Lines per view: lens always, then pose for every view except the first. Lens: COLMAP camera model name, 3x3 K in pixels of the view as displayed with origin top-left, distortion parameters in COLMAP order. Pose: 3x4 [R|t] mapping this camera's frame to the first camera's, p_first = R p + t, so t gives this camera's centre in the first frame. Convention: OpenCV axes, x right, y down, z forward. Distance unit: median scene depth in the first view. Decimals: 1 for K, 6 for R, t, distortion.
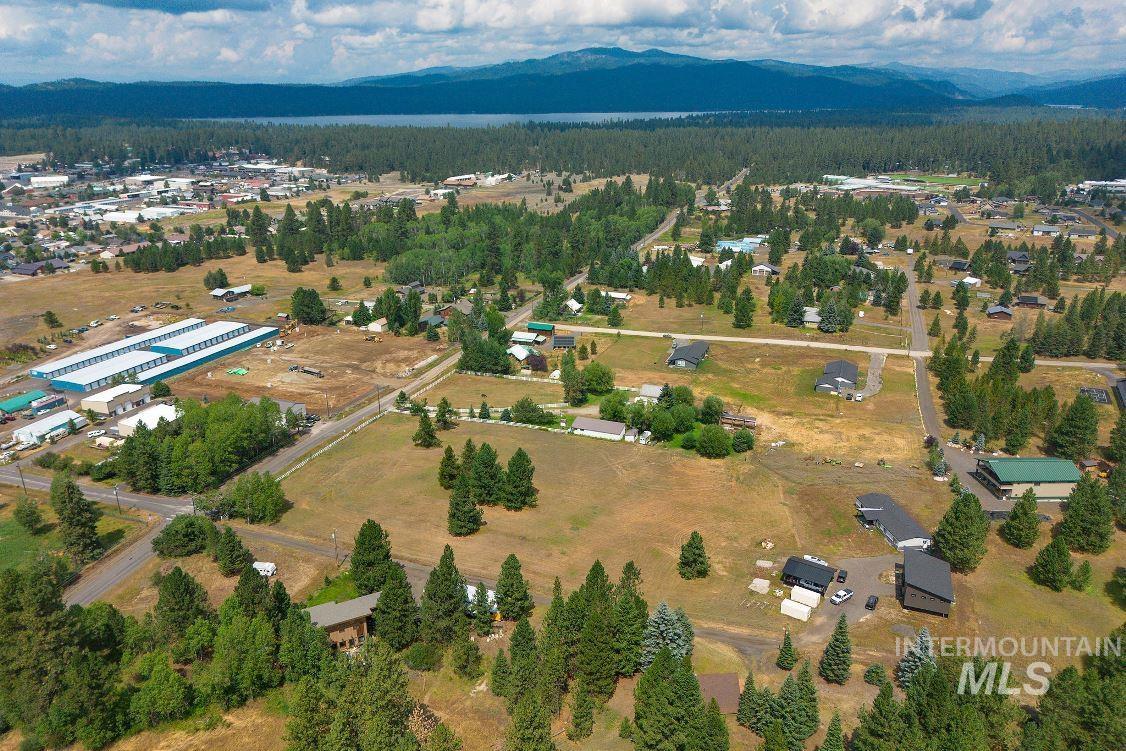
lens RADIAL K [[794.8, 0, 567.5], [0, 794.8, 370.7], [0, 0, 1]] dist [0.067793, -0.062373]
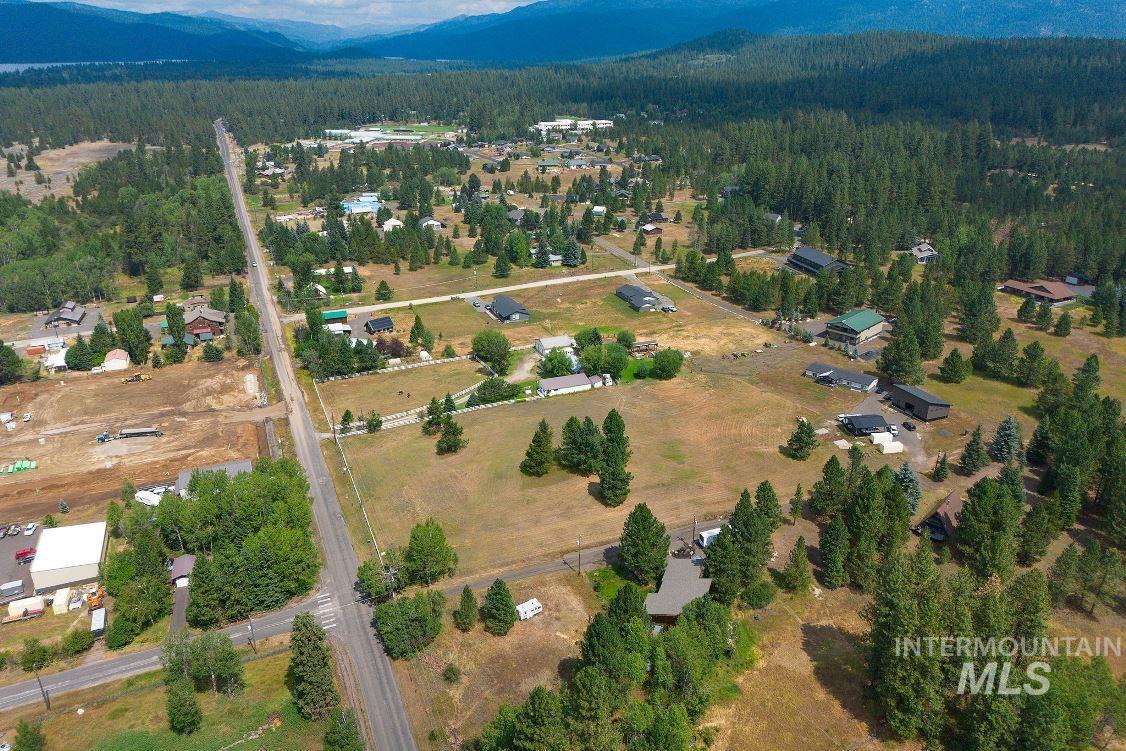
lens RADIAL K [[793.0, 0, 565.0], [0, 793.0, 373.8], [0, 0, 1]] dist [0.072717, -0.067528]
pose [[0.729052, -0.259548, 0.633339, -0.421275], [0.222811, 0.964909, 0.138946, -0.057916], [-0.647177, 0.039816, 0.761299, 0.148793]]
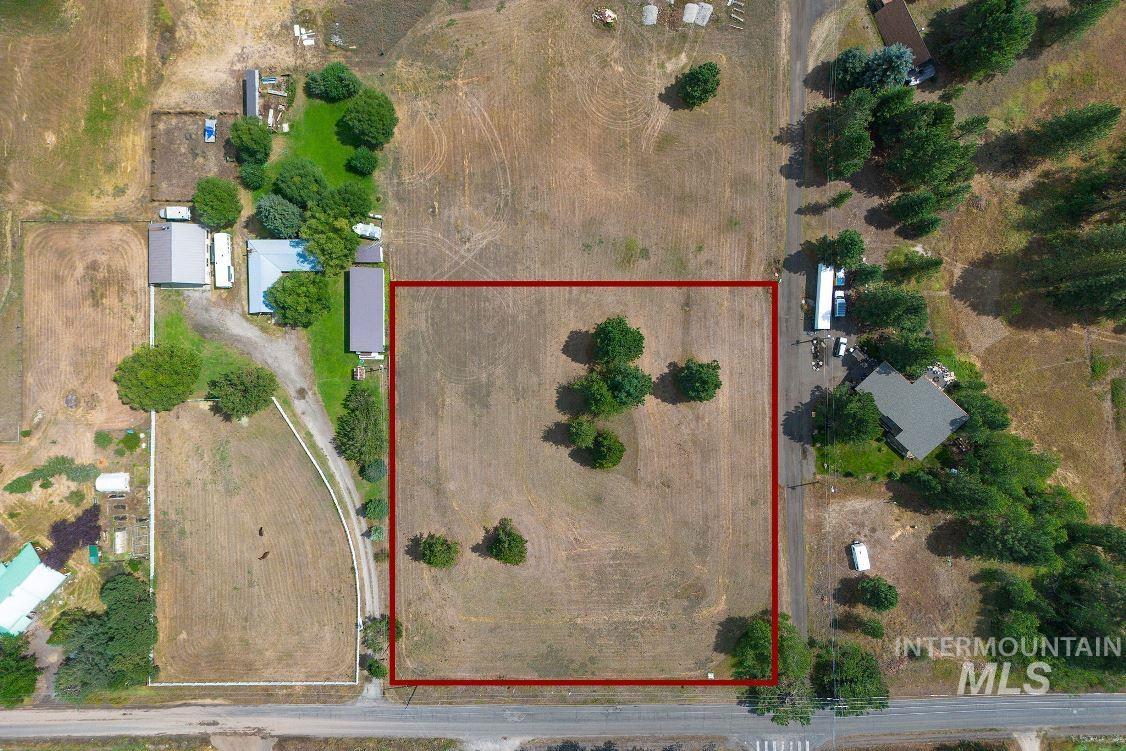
lens RADIAL K [[794.8, 0, 567.5], [0, 794.8, 370.7], [0, 0, 1]] dist [0.067793, -0.062373]
pose [[-0.347747, -0.937588, -0.001299, -0.041153], [0.314512, -0.117956, 0.941896, -0.323046], [-0.883263, 0.327133, 0.335902, 0.462478]]
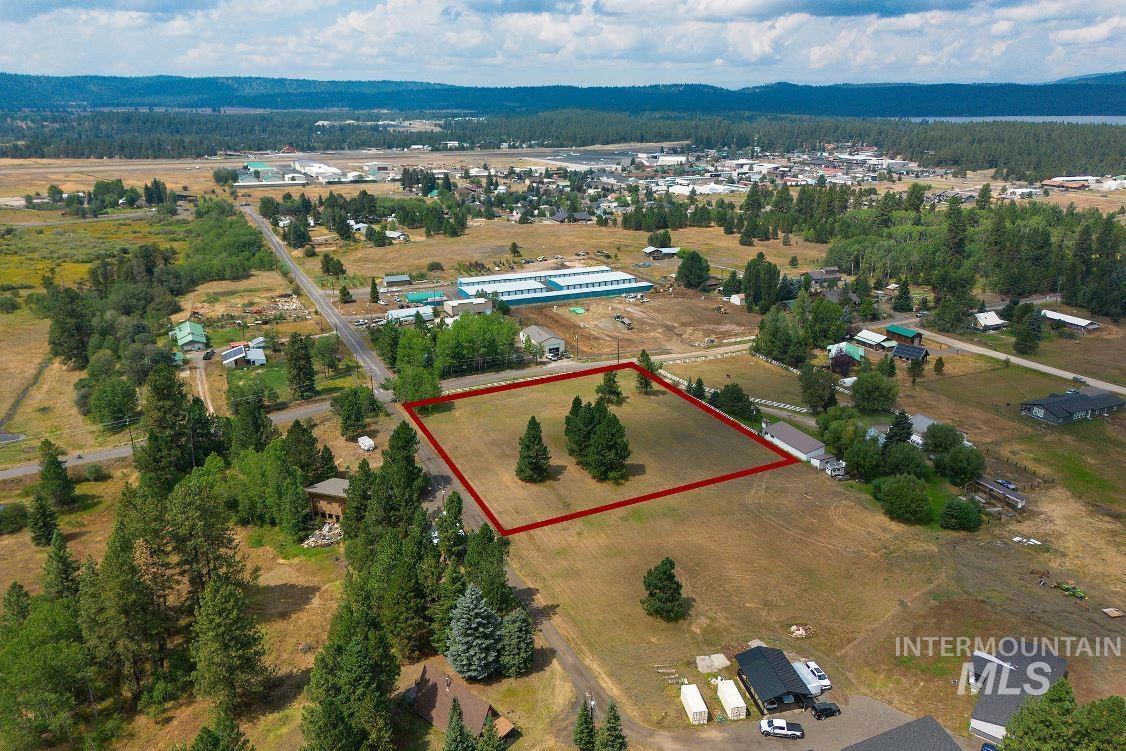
lens RADIAL K [[793.0, 0, 565.0], [0, 793.0, 373.8], [0, 0, 1]] dist [0.072717, -0.067528]
pose [[0.708908, 0.232704, -0.665807, 0.269866], [-0.233303, 0.968230, 0.089997, -0.007066], [0.665597, 0.091535, 0.740677, 0.174763]]
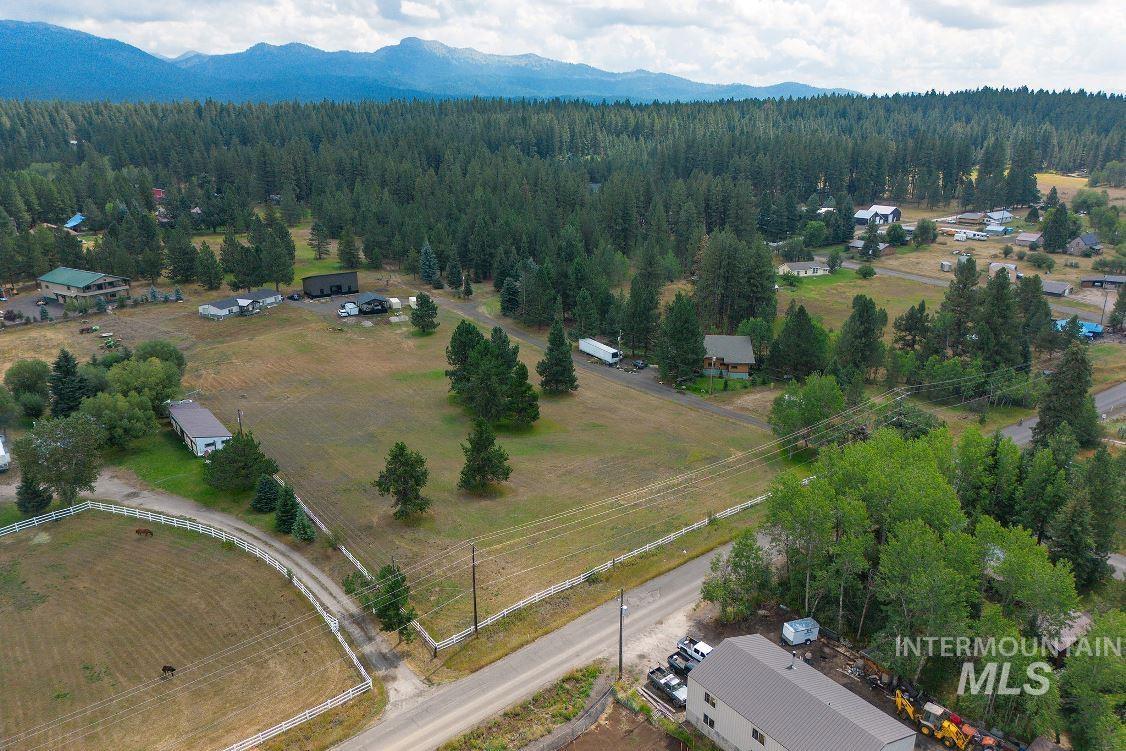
lens RADIAL K [[794.8, 0, 567.5], [0, 794.8, 370.7], [0, 0, 1]] dist [0.067793, -0.062373]
pose [[-0.844733, -0.166395, 0.508664, -0.303472], [0.173720, 0.813725, 0.554682, -0.149321], [-0.506209, 0.556924, -0.658475, 0.835134]]
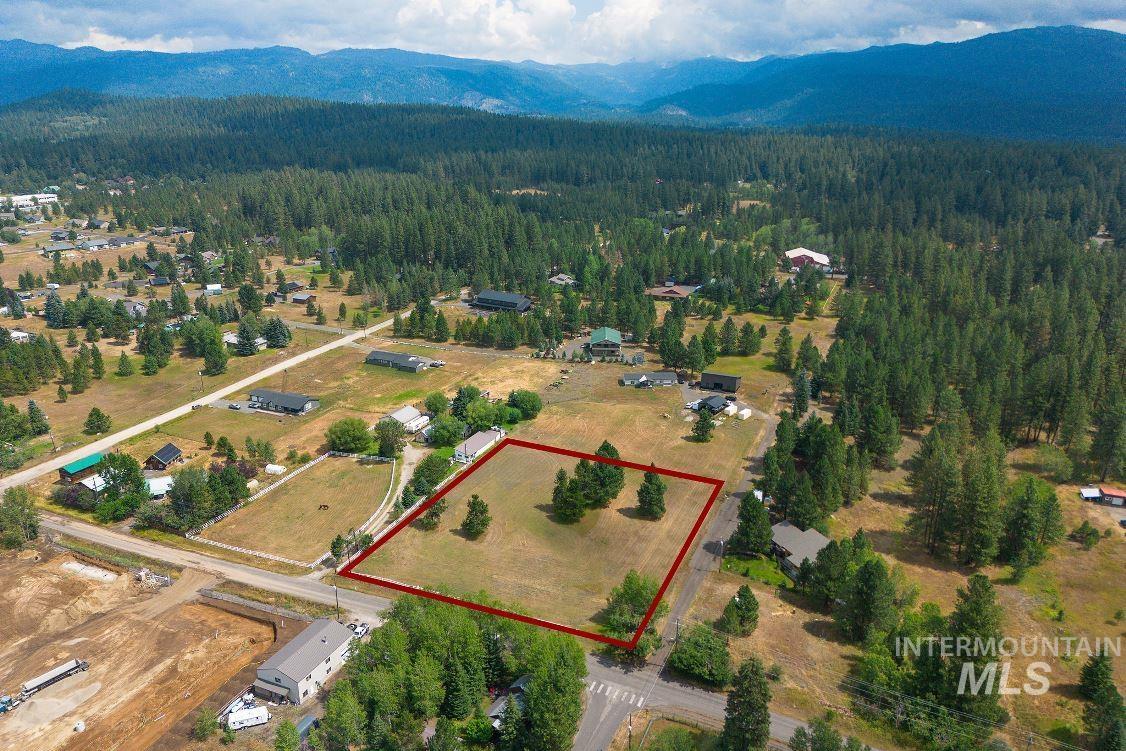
lens RADIAL K [[791.2, 0, 569.1], [0, 791.2, 388.8], [0, 0, 1]] dist [0.073244, -0.069154]
pose [[0.060503, -0.331003, 0.941688, -0.615210], [0.324648, 0.898649, 0.295016, -0.176298], [-0.943898, 0.287868, 0.161831, 0.482026]]
